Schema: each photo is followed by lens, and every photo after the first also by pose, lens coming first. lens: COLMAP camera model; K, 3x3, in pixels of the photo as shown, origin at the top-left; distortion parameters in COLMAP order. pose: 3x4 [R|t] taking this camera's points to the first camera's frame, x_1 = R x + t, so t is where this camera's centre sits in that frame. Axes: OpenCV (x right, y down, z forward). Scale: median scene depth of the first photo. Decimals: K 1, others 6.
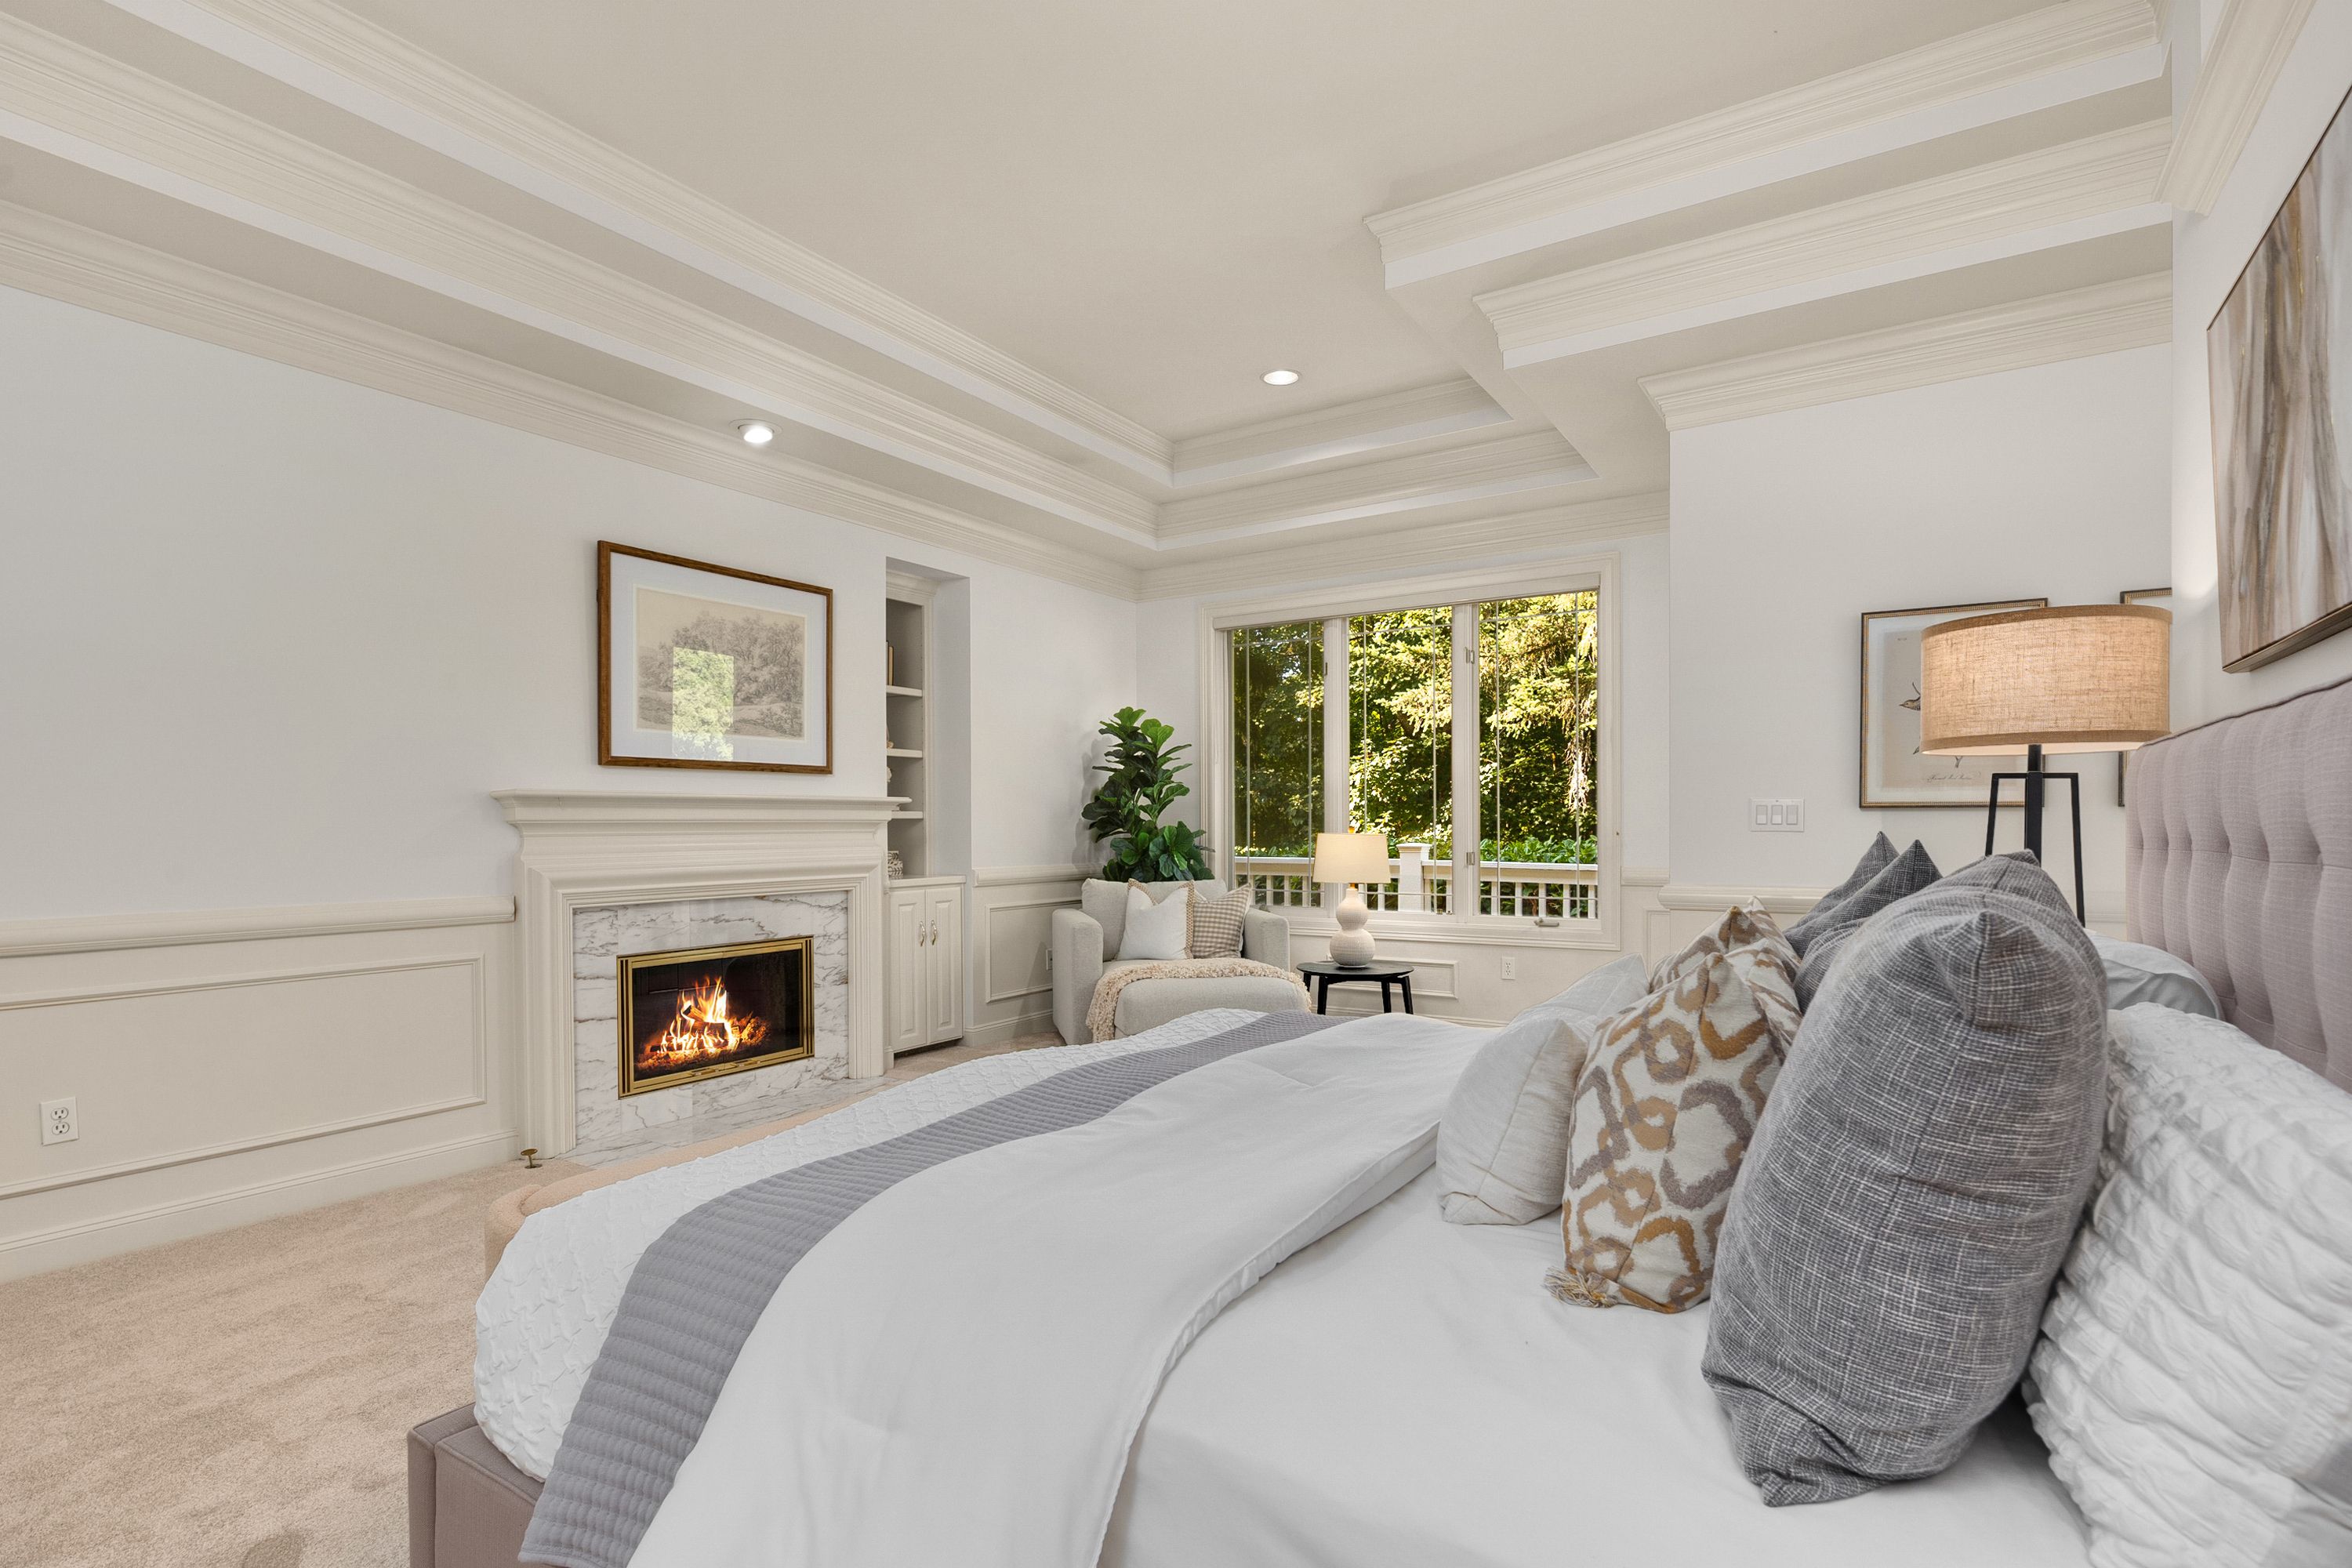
lens RADIAL K [[1150.1, 0, 1166.3], [0, 1150.1, 837.3], [0, 0, 1]] dist [0.003478, -0.000541]
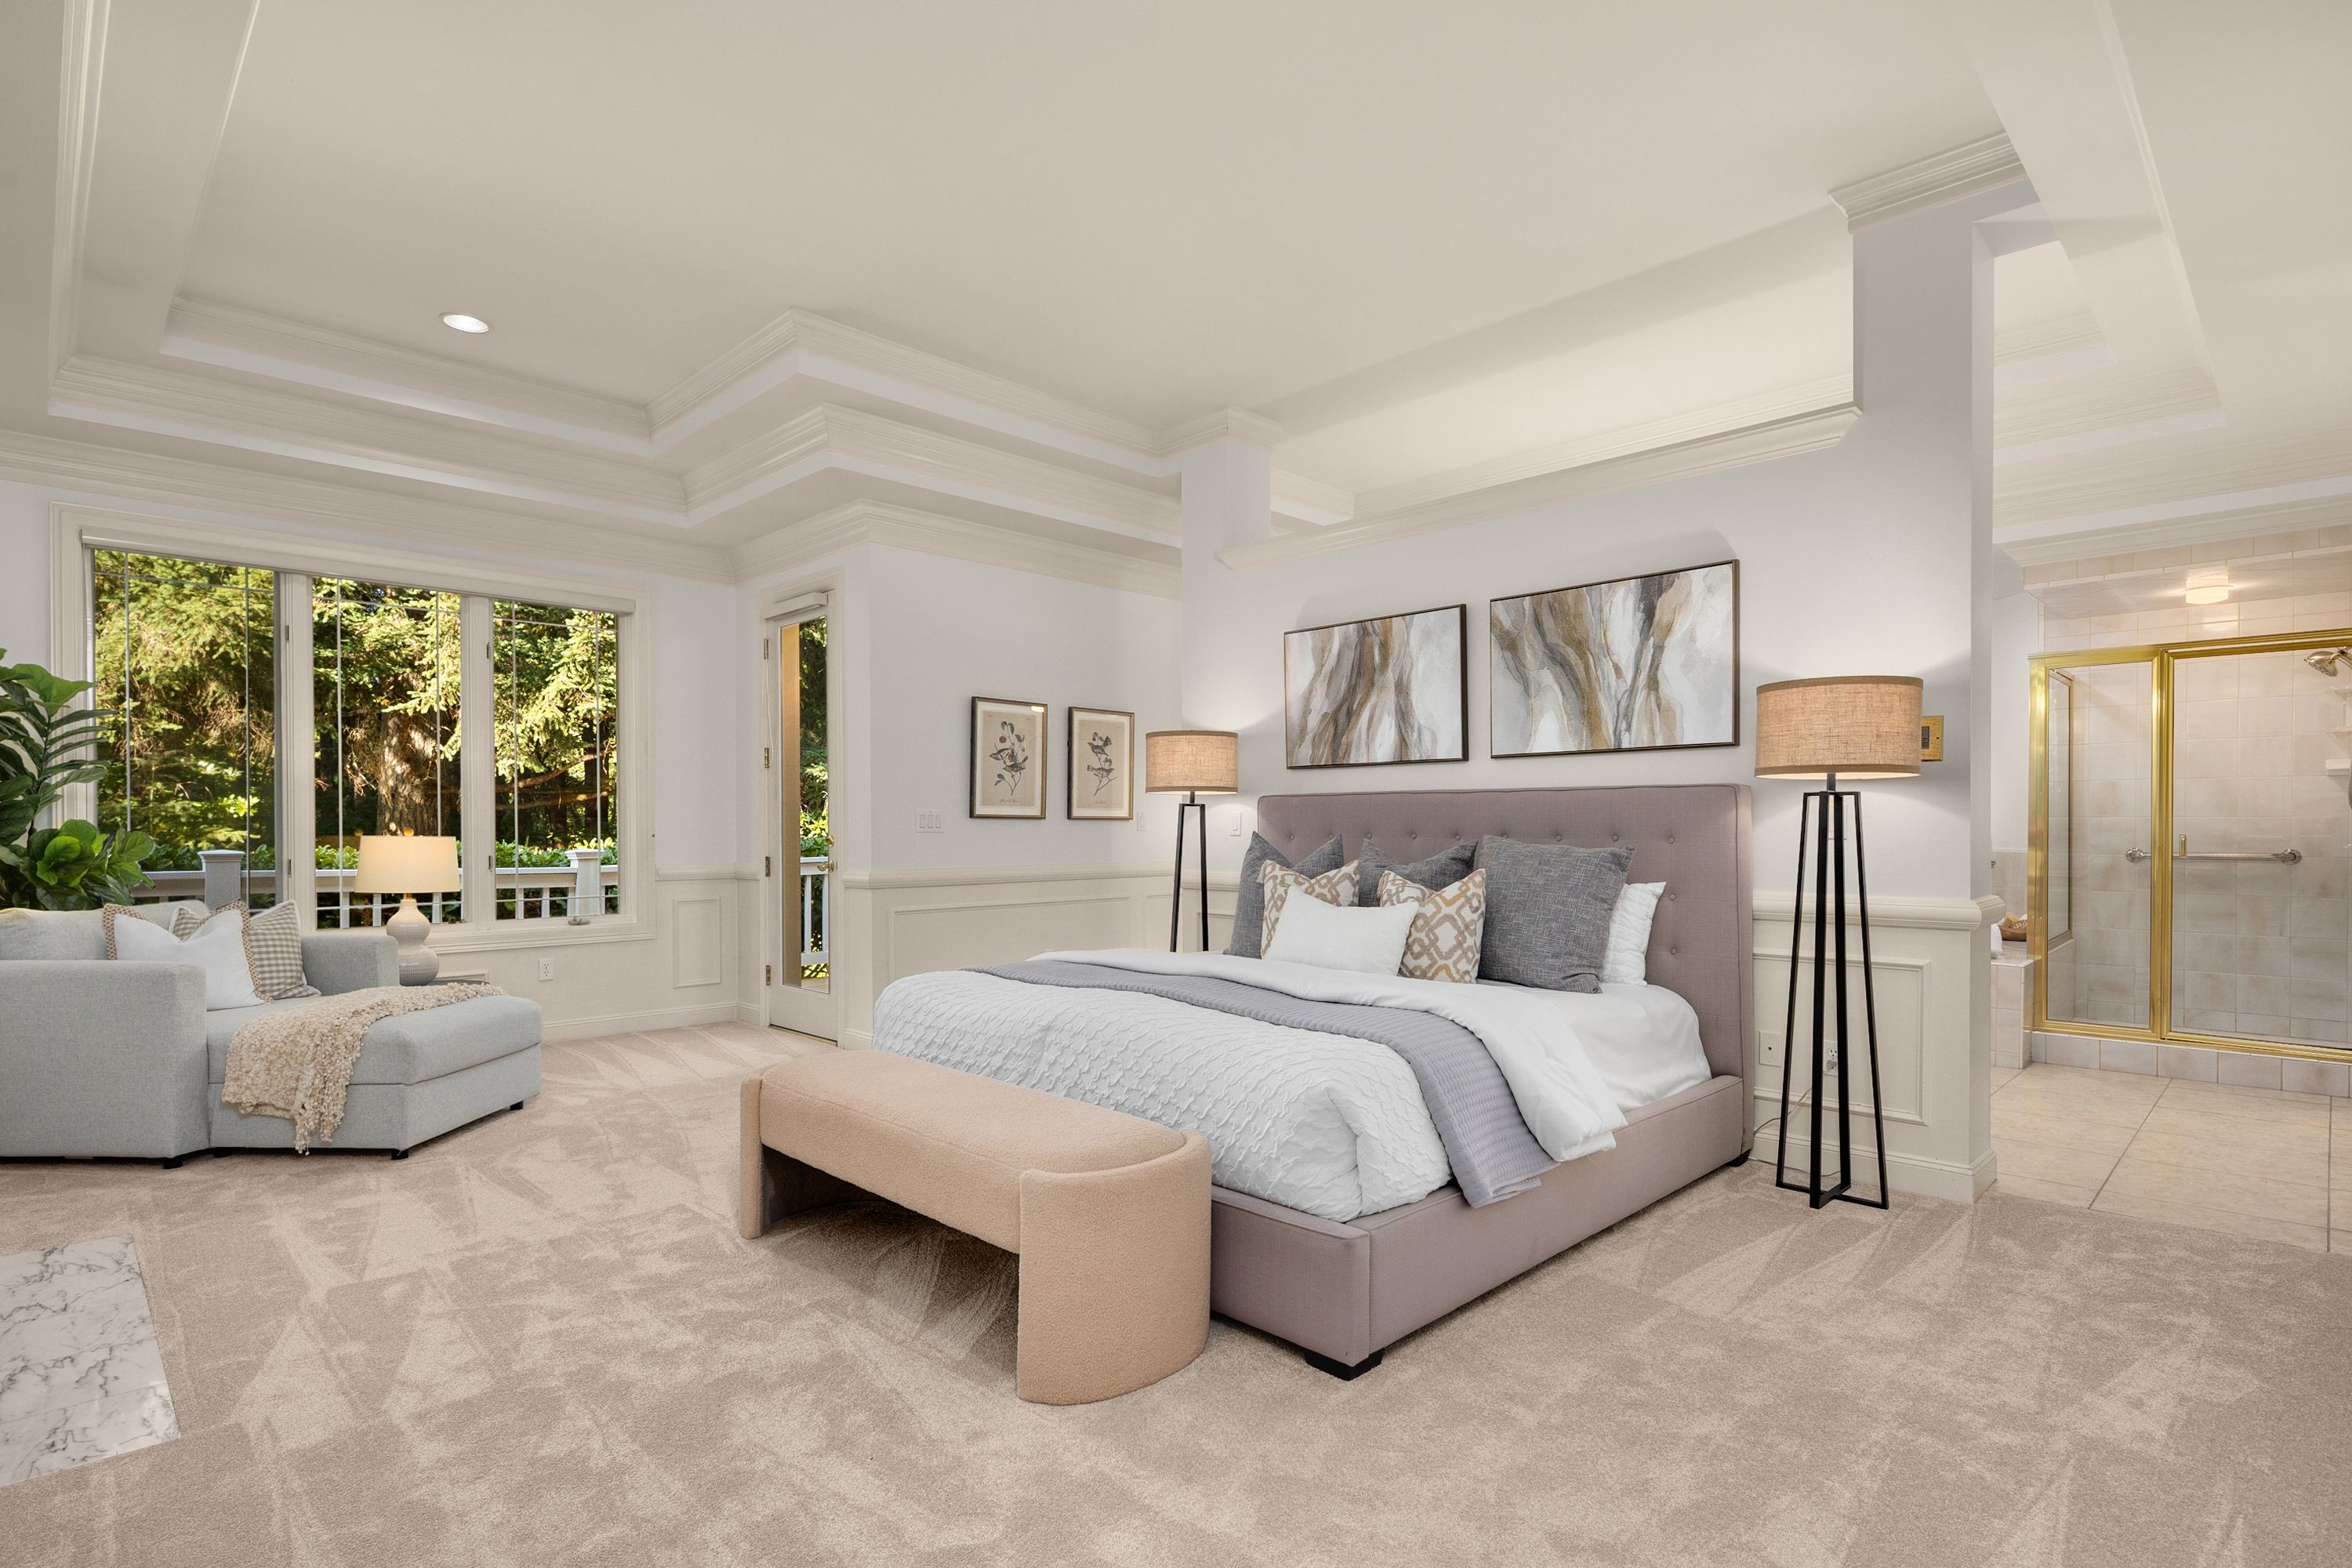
lens RADIAL K [[1162.8, 0, 1171.4], [0, 1162.8, 836.2], [0, 0, 1]] dist [0.001840, -0.000165]
pose [[0.216775, -0.001430, 0.976221, -0.670602], [0.009275, 0.999957, -0.000595, 0.002247], [-0.976178, 0.009184, 0.216778, 0.280390]]
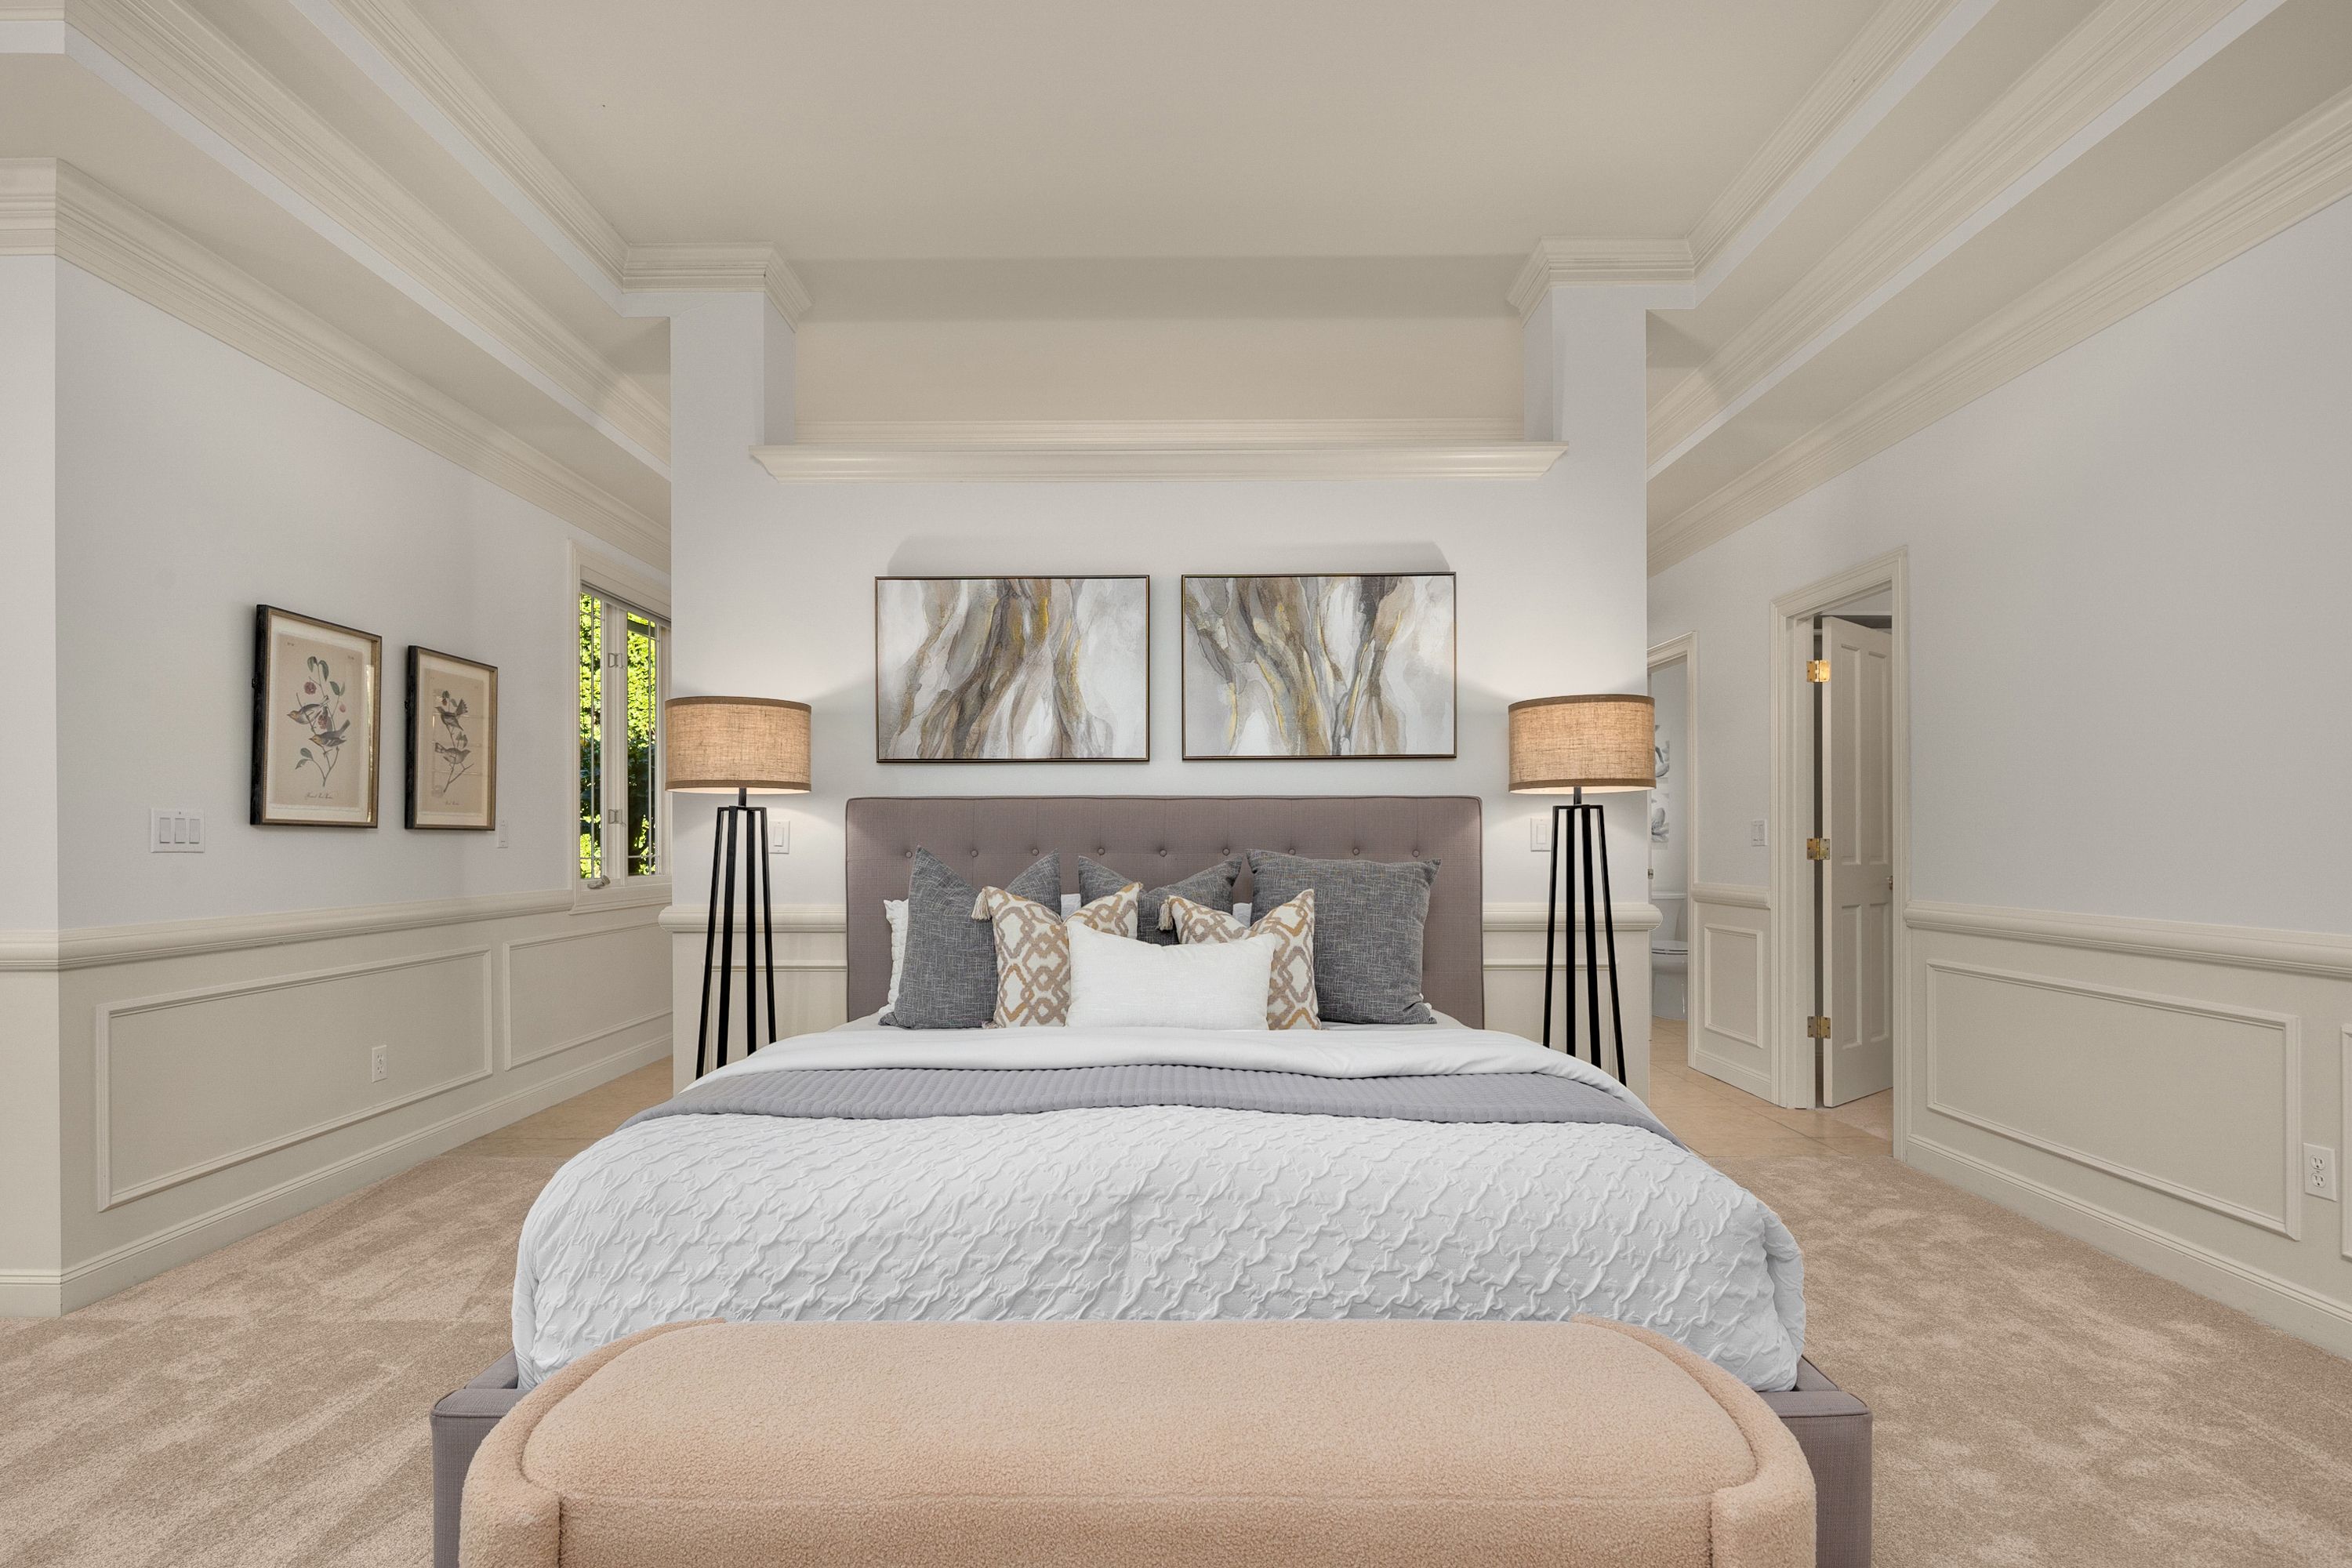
lens RADIAL K [[1150.1, 0, 1166.3], [0, 1150.1, 837.3], [0, 0, 1]] dist [0.003478, -0.000541]
pose [[-0.538274, 0.010829, 0.842700, -0.374332], [0.014713, 0.999886, -0.003451, -0.002520], [-0.842641, 0.010541, -0.538372, 0.654559]]
